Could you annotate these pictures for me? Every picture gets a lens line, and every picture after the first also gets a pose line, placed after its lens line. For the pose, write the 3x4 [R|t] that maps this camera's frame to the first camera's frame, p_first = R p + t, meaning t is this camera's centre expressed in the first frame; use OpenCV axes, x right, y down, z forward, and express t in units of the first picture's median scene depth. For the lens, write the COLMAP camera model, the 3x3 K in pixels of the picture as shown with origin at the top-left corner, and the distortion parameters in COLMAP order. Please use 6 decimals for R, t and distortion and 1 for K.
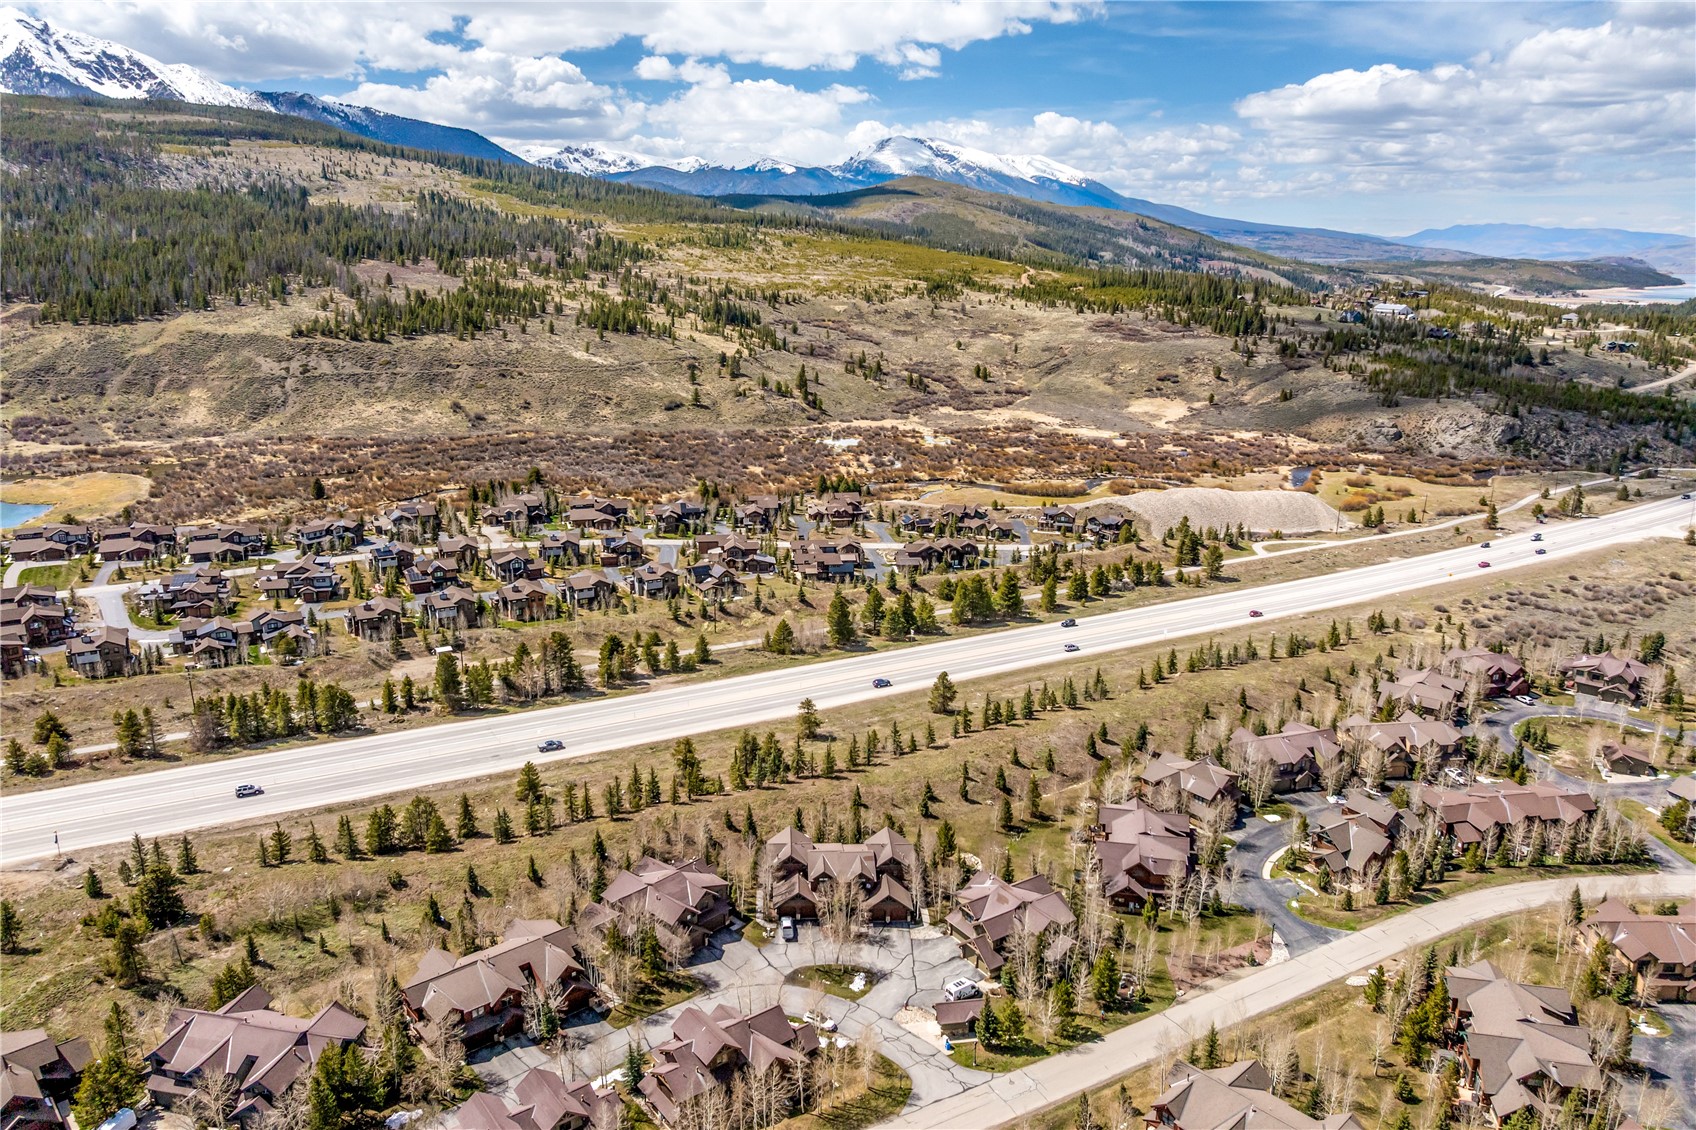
lens RADIAL K [[1200.1, 0, 848.0], [0, 1200.1, 565.0], [0, 0, 1]] dist [-0.033316, 0.002619]
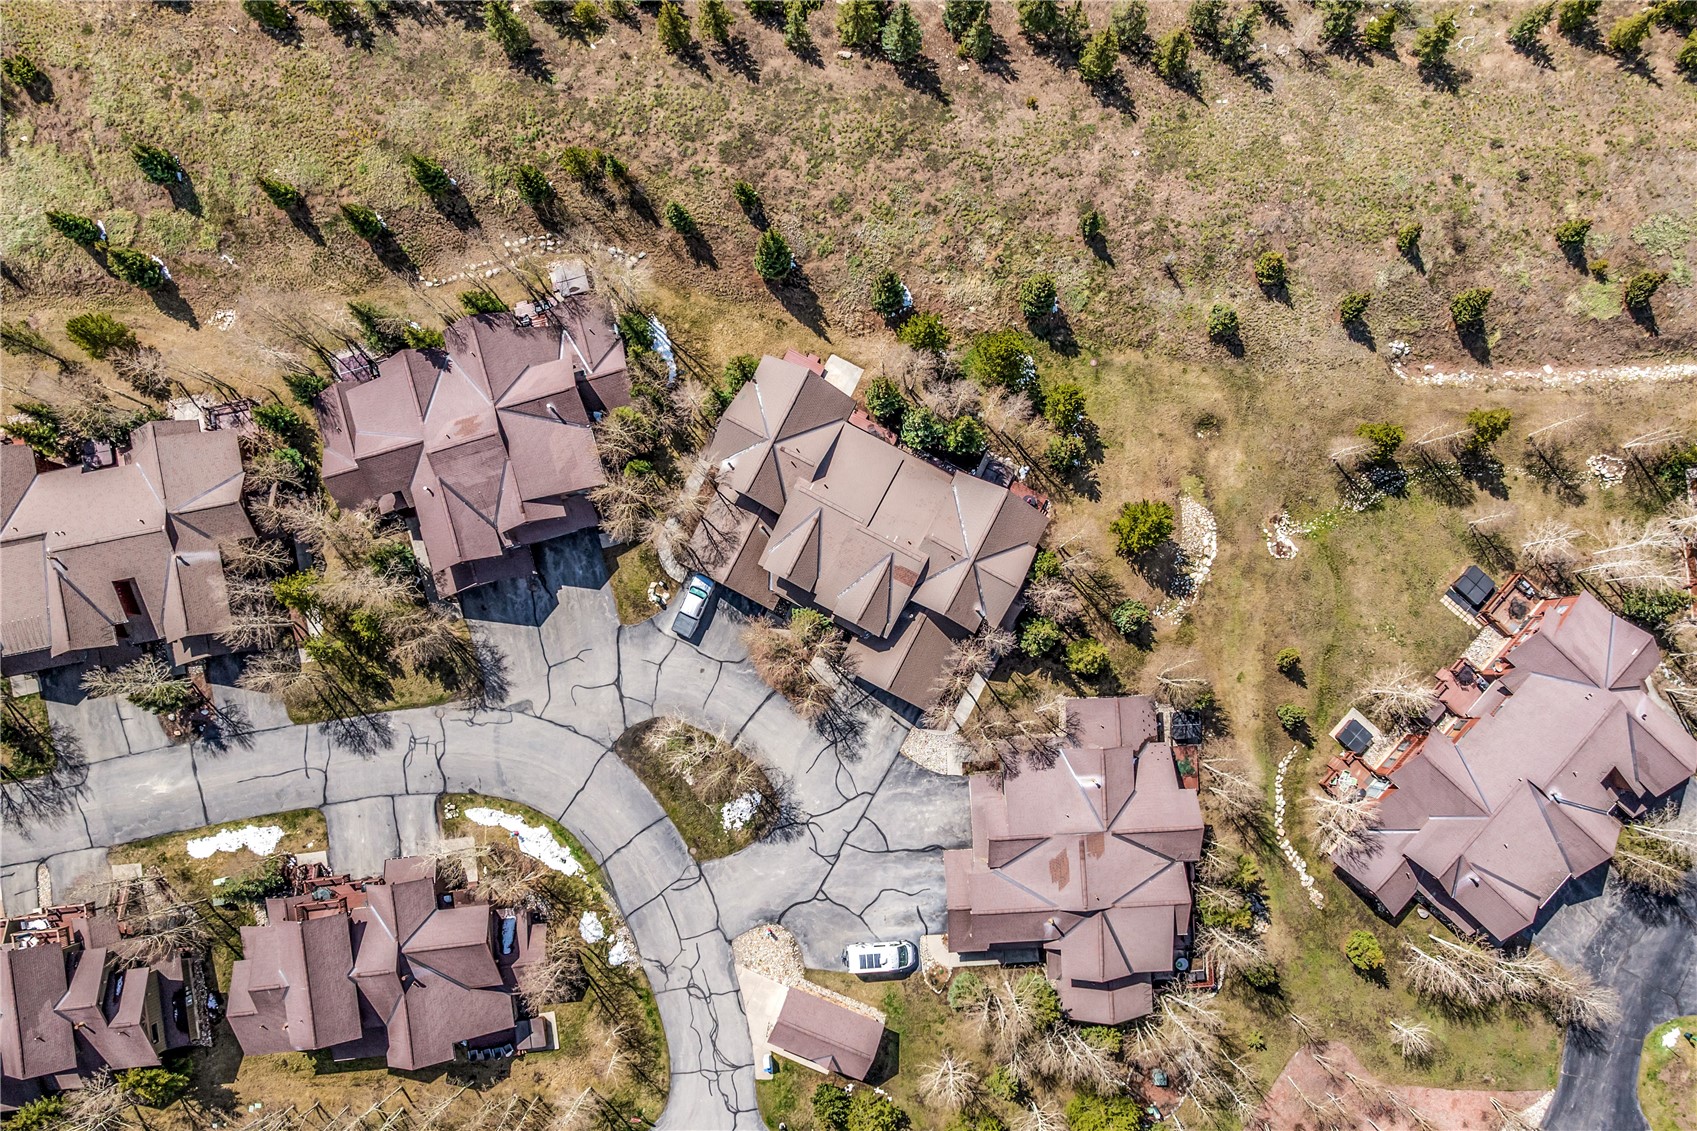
lens RADIAL K [[1200.8, 0, 848.5], [0, 1200.8, 565.5], [0, 0, 1]] dist [-0.033316, 0.002619]
pose [[0.862400, 0.506178, -0.007045, -0.000259], [-0.142012, 0.255263, 0.956386, -0.048053], [0.485900, -0.823787, 0.292022, 0.235856]]
